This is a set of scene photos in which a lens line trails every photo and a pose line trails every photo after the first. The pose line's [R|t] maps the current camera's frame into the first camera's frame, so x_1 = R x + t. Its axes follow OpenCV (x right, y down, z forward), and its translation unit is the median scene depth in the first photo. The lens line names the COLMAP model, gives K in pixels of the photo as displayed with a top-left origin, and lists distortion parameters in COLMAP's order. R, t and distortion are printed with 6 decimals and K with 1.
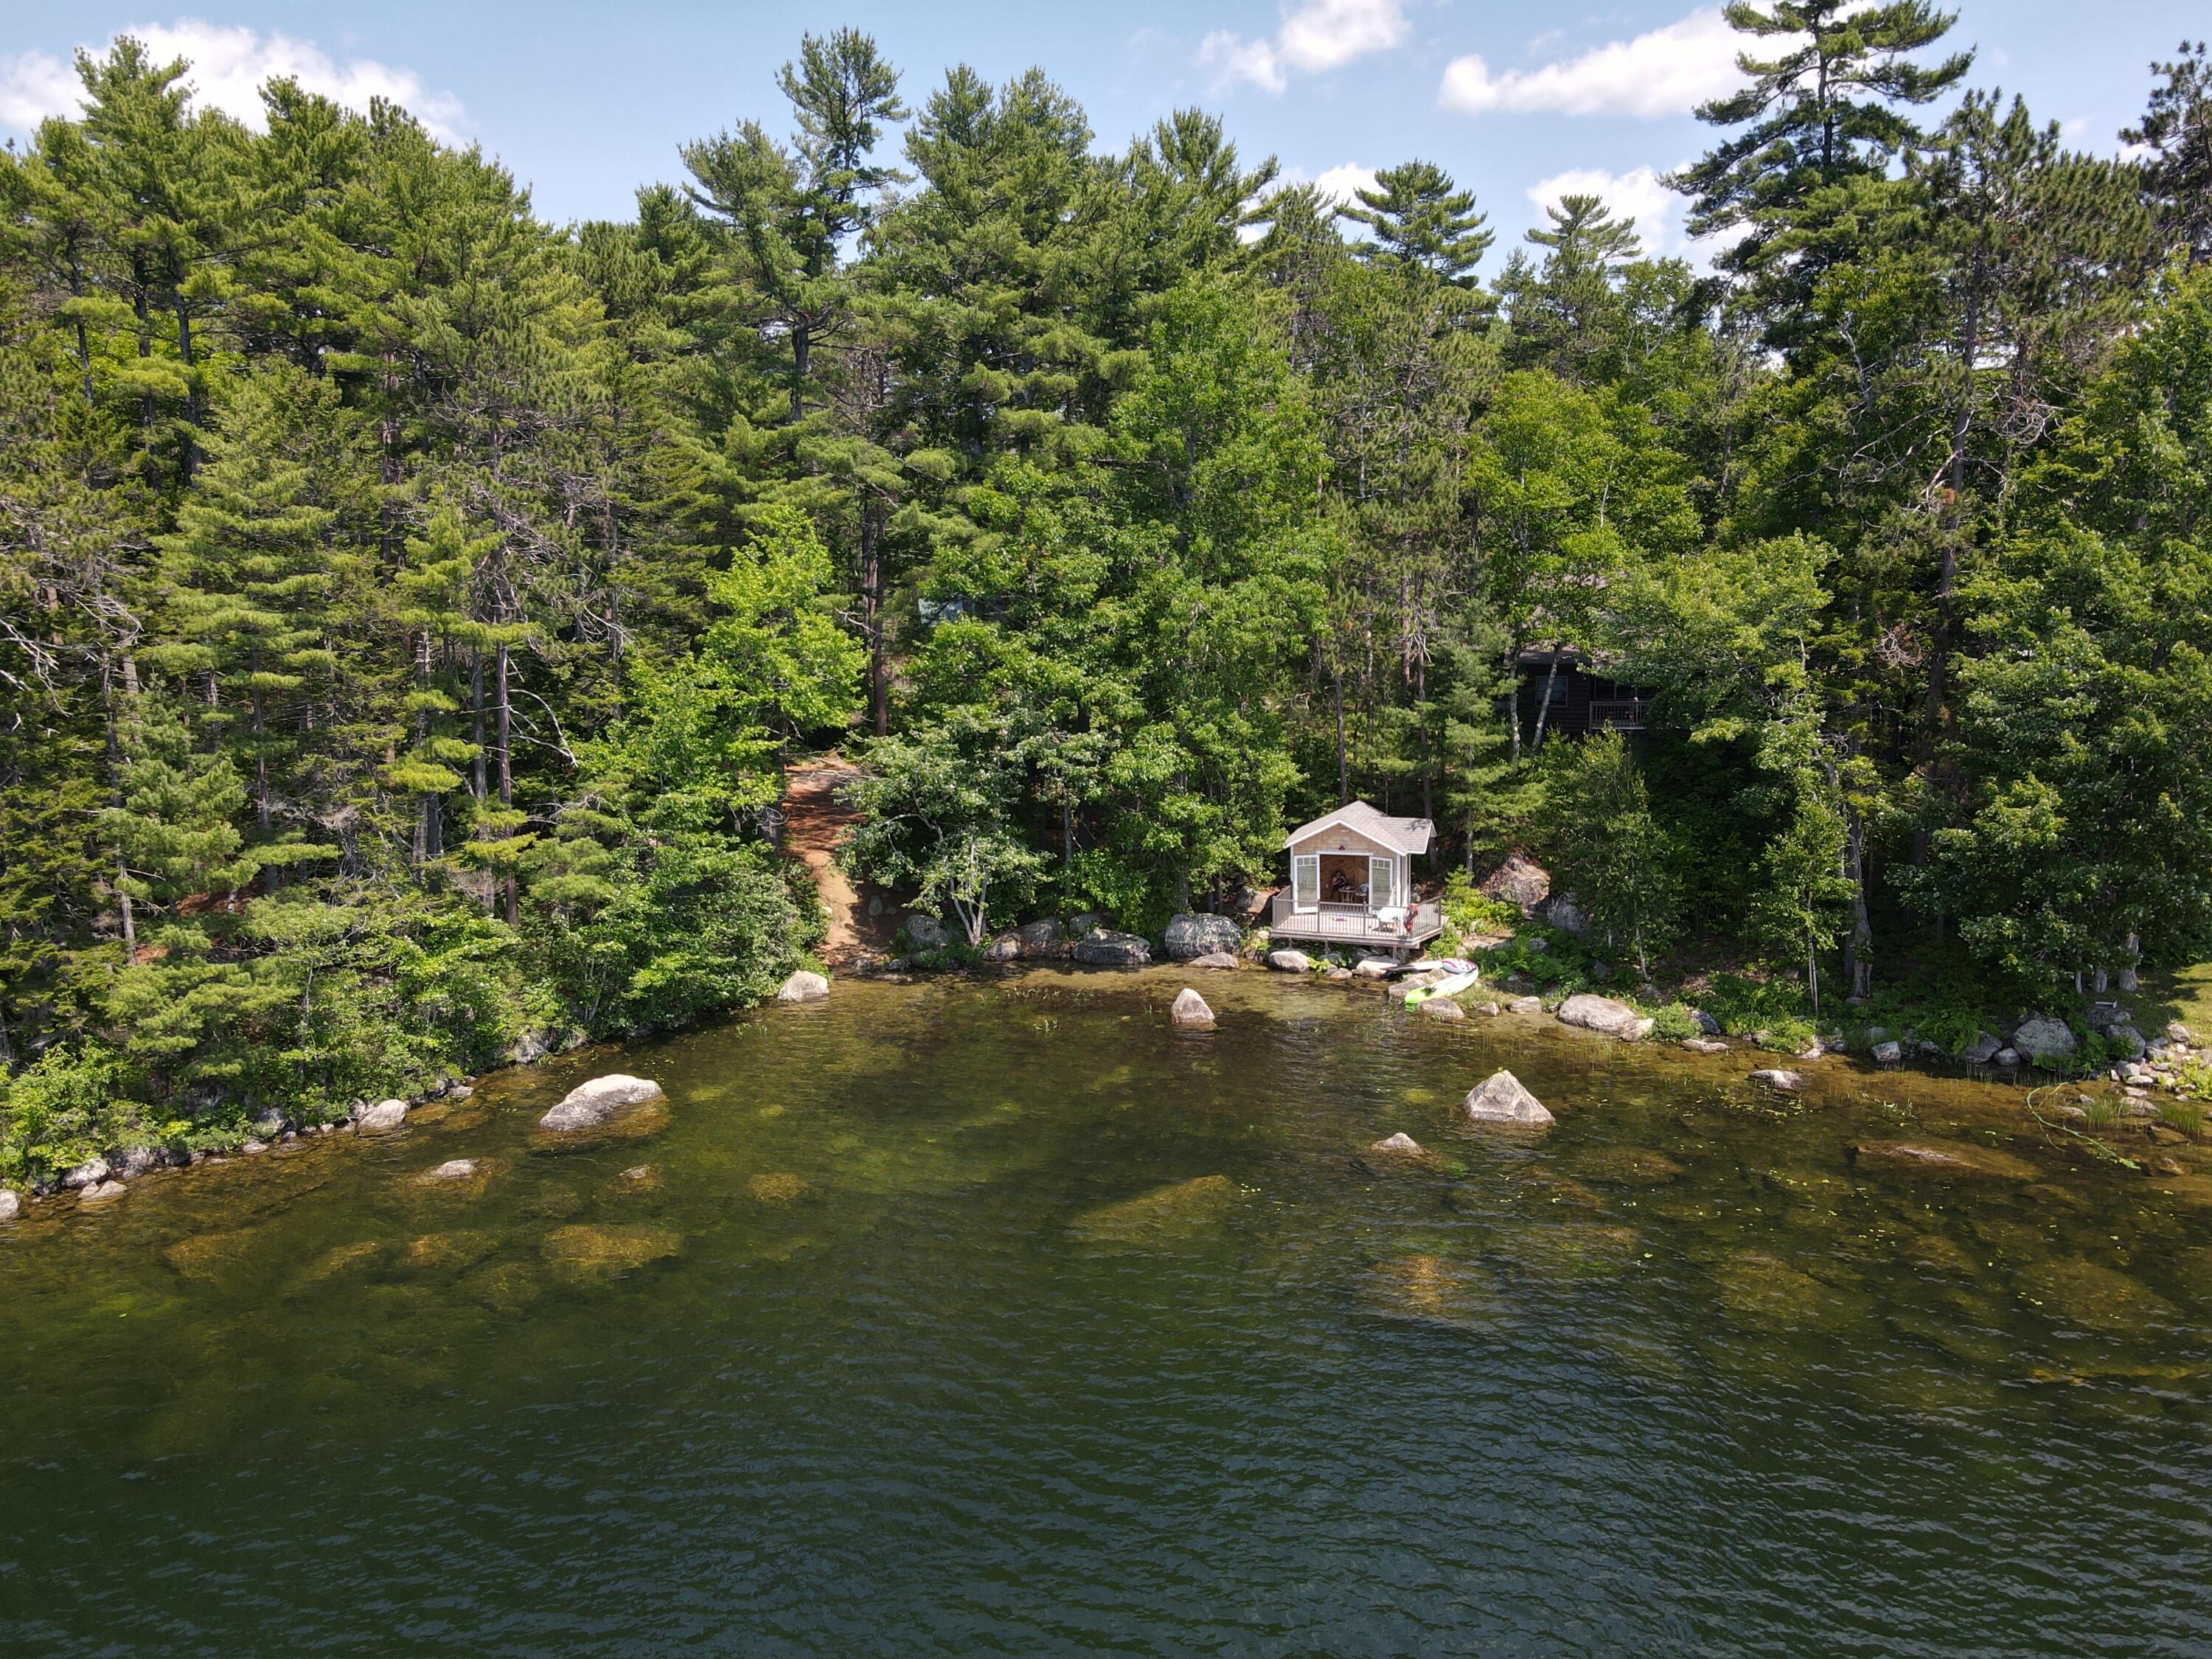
lens RADIAL K [[1619.1, 0, 1106.0], [0, 1619.1, 829.5], [0, 0, 1]] dist [0.004387, 0.027039]
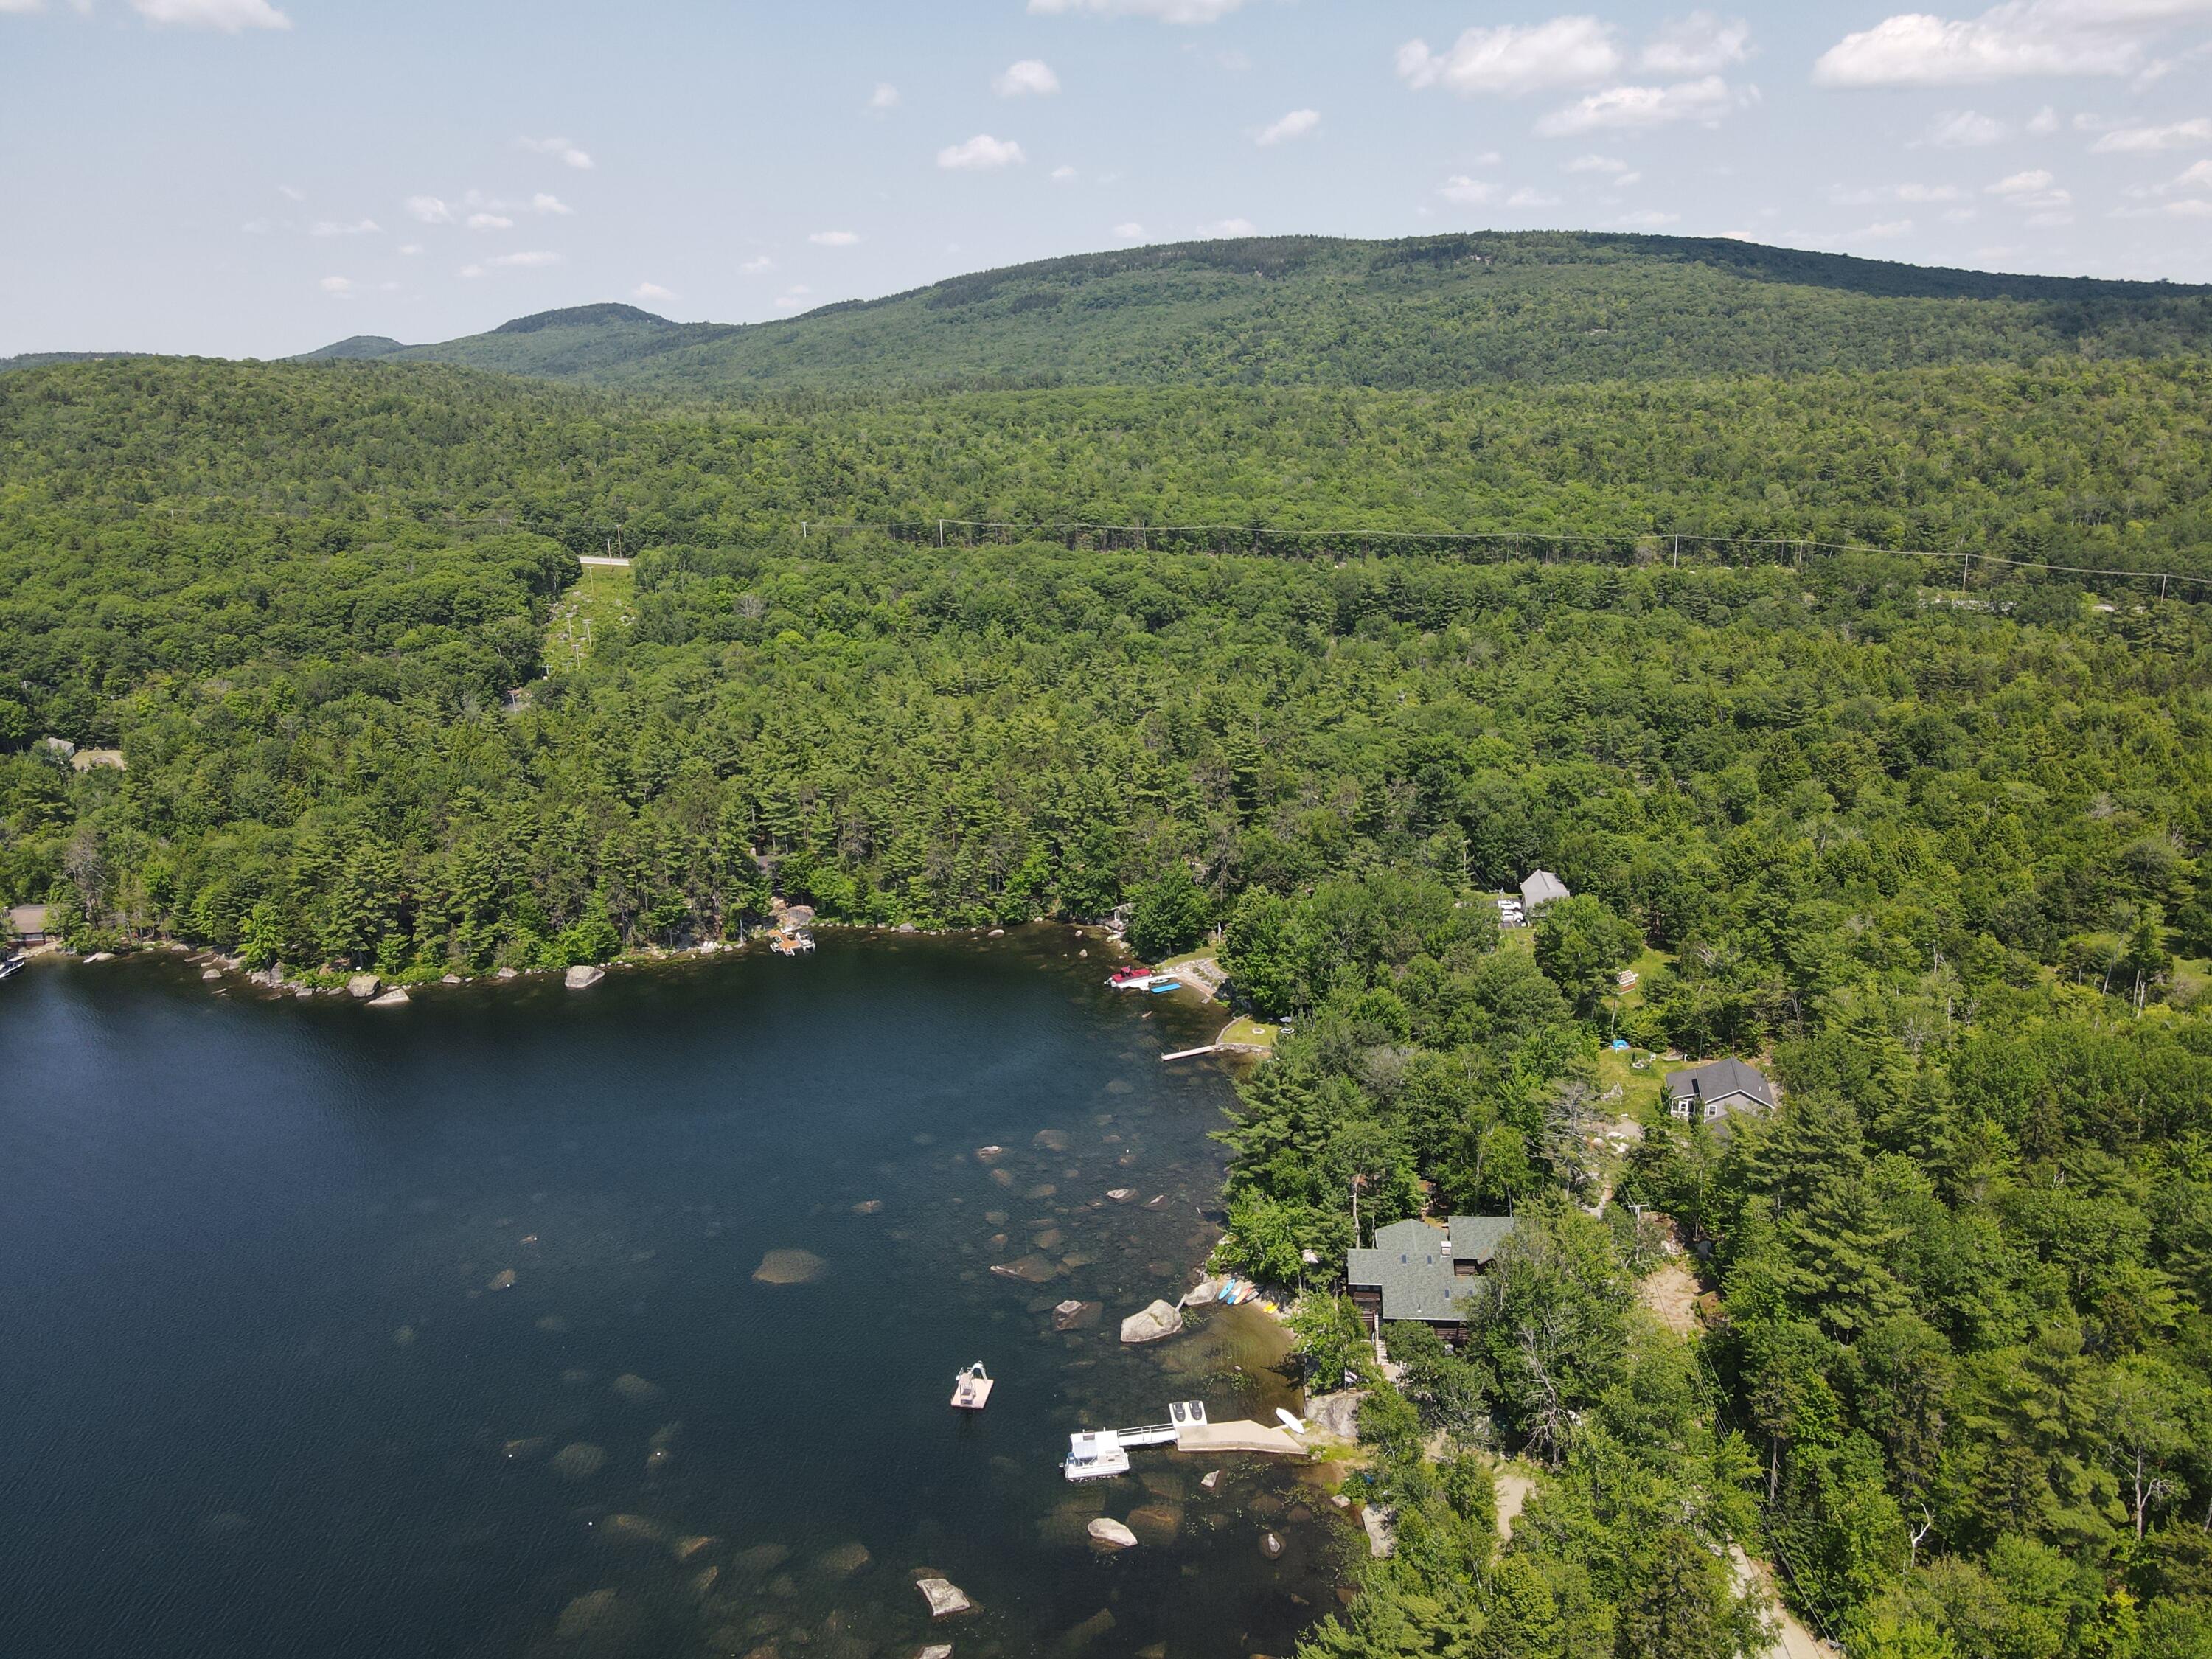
lens RADIAL K [[1619.1, 0, 1106.0], [0, 1619.1, 829.5], [0, 0, 1]] dist [0.004387, 0.027039]
pose [[0.841150, 0.144798, -0.521057, 3.416142], [-0.073685, 0.985190, 0.154826, -1.301679], [0.535759, -0.091838, 0.839362, -4.329416]]
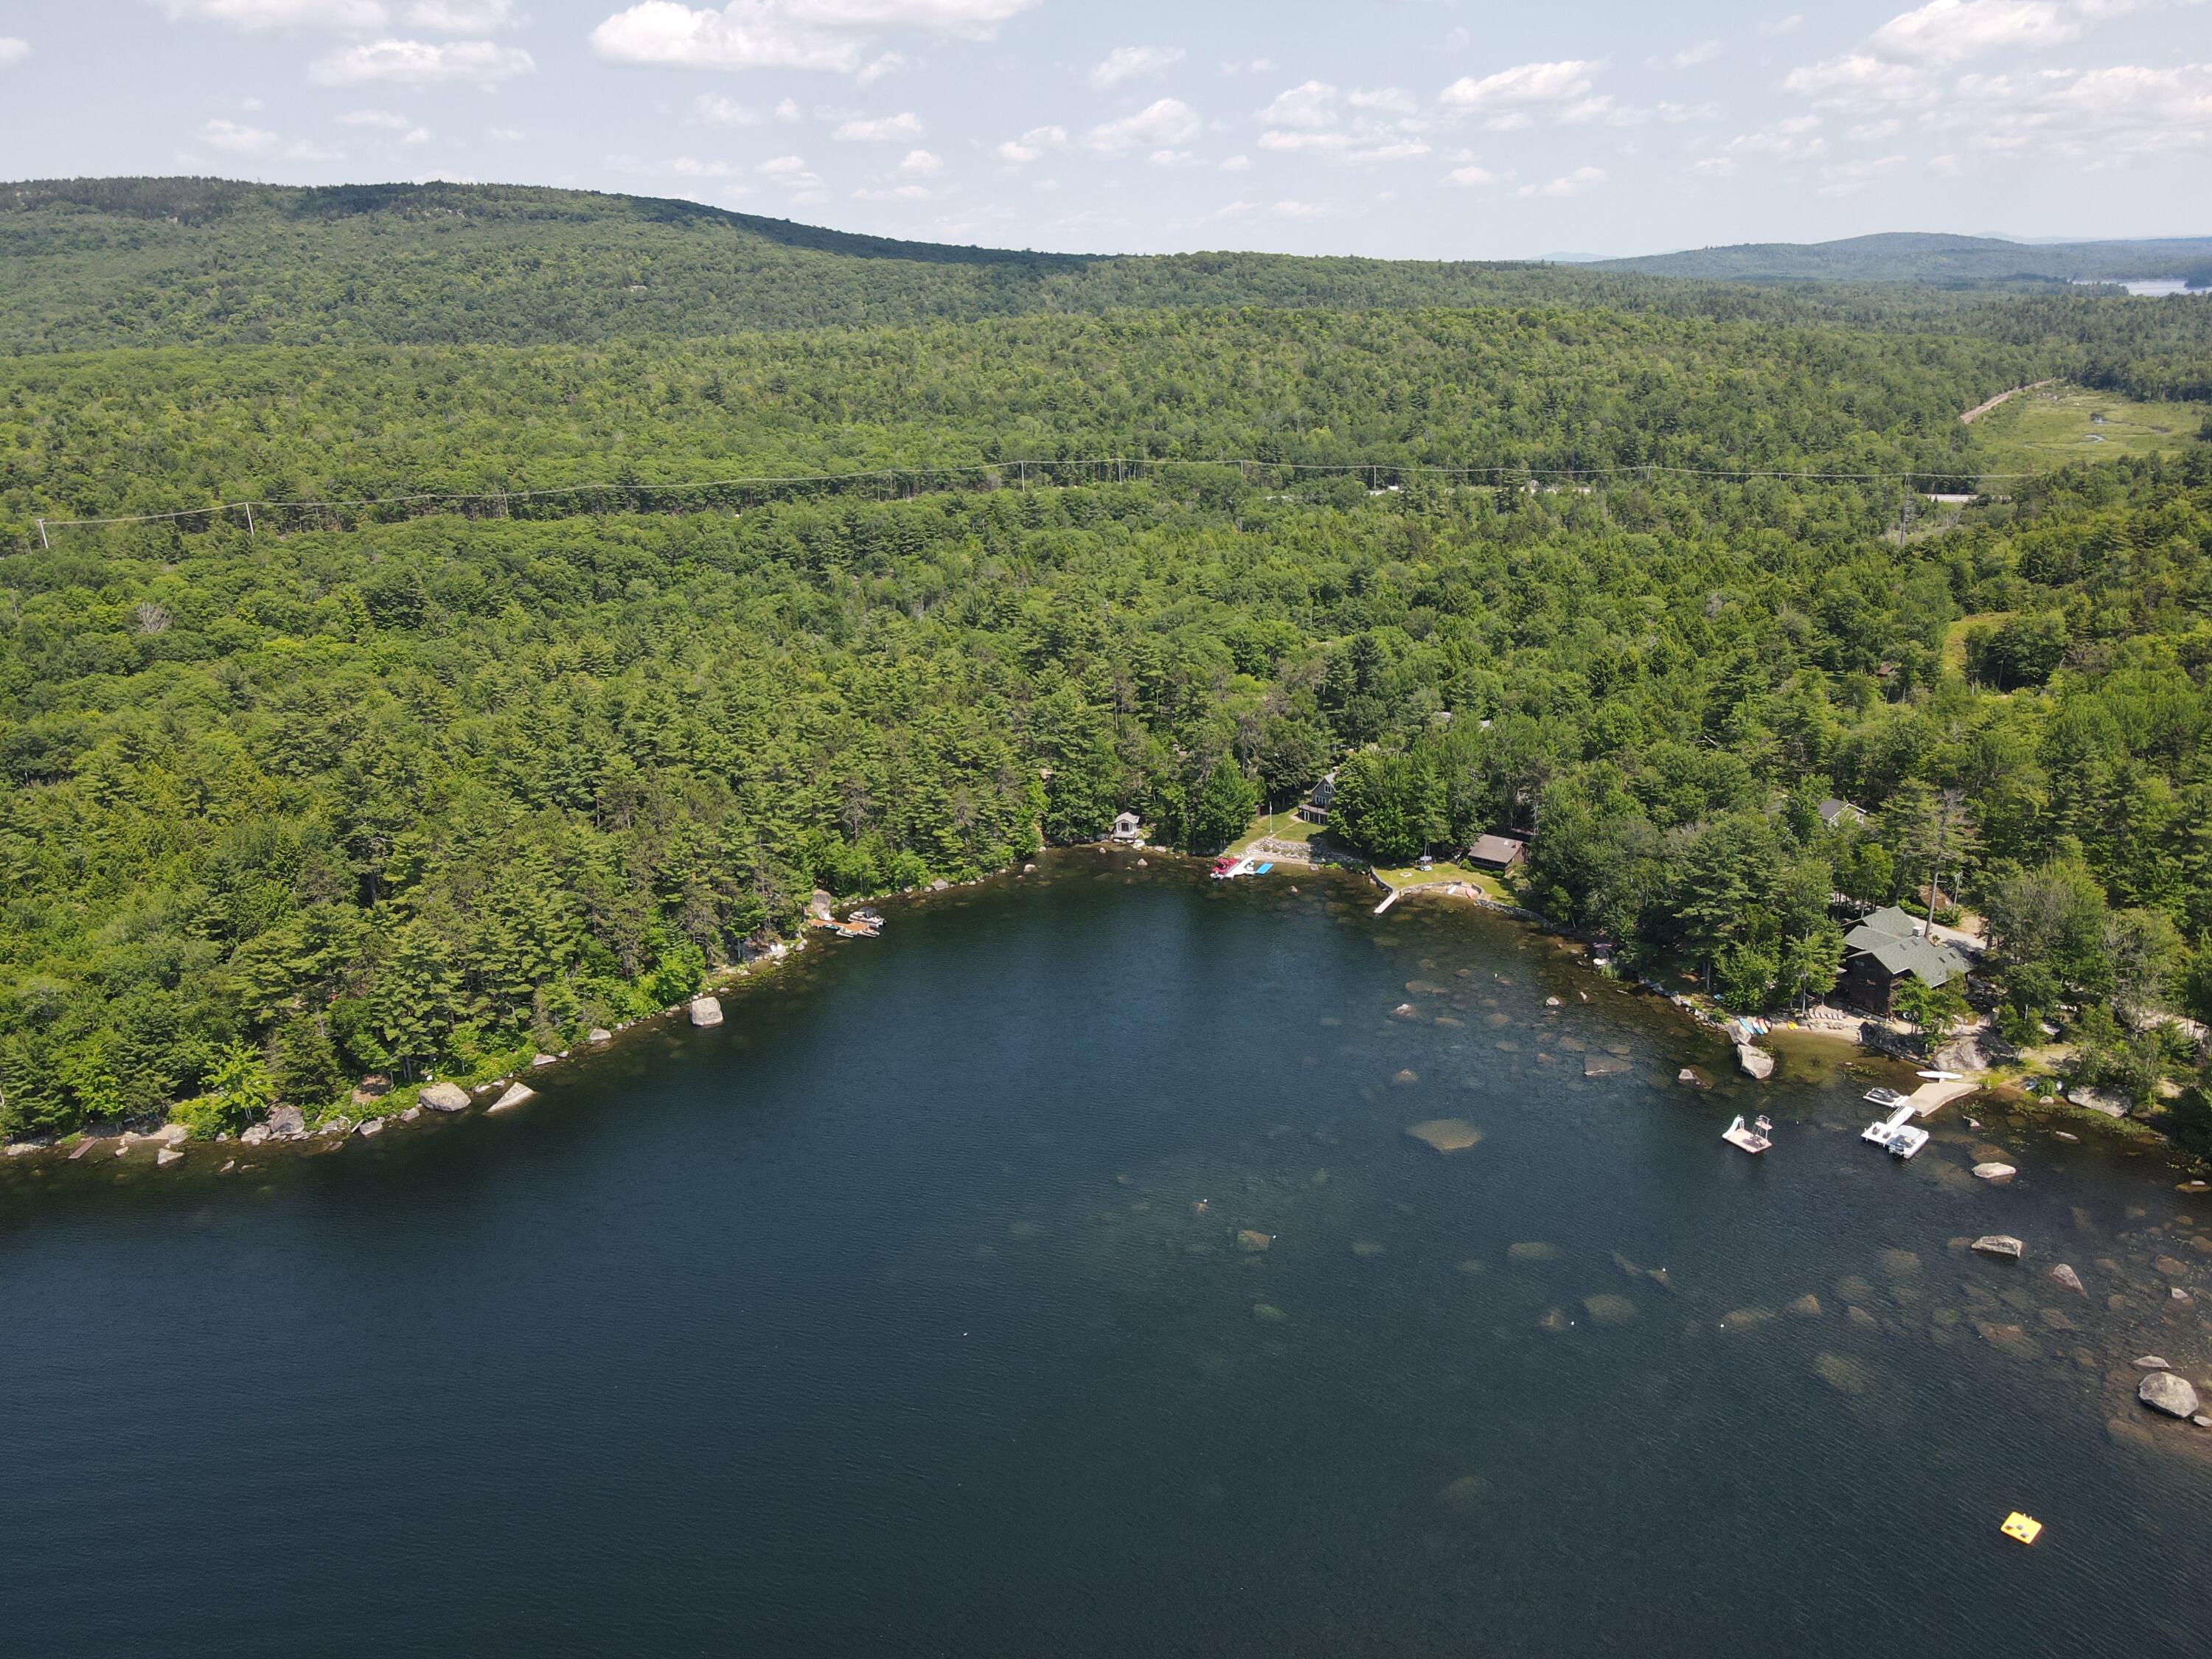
lens RADIAL K [[1623.5, 0, 1106.5], [0, 1623.5, 821.4], [0, 0, 1]] dist [-0.003981, 0.044229]
pose [[0.994965, -0.047973, 0.087999, -0.497897], [0.033847, 0.987254, 0.155510, -1.019084], [-0.094337, -0.151749, 0.983907, -5.416603]]
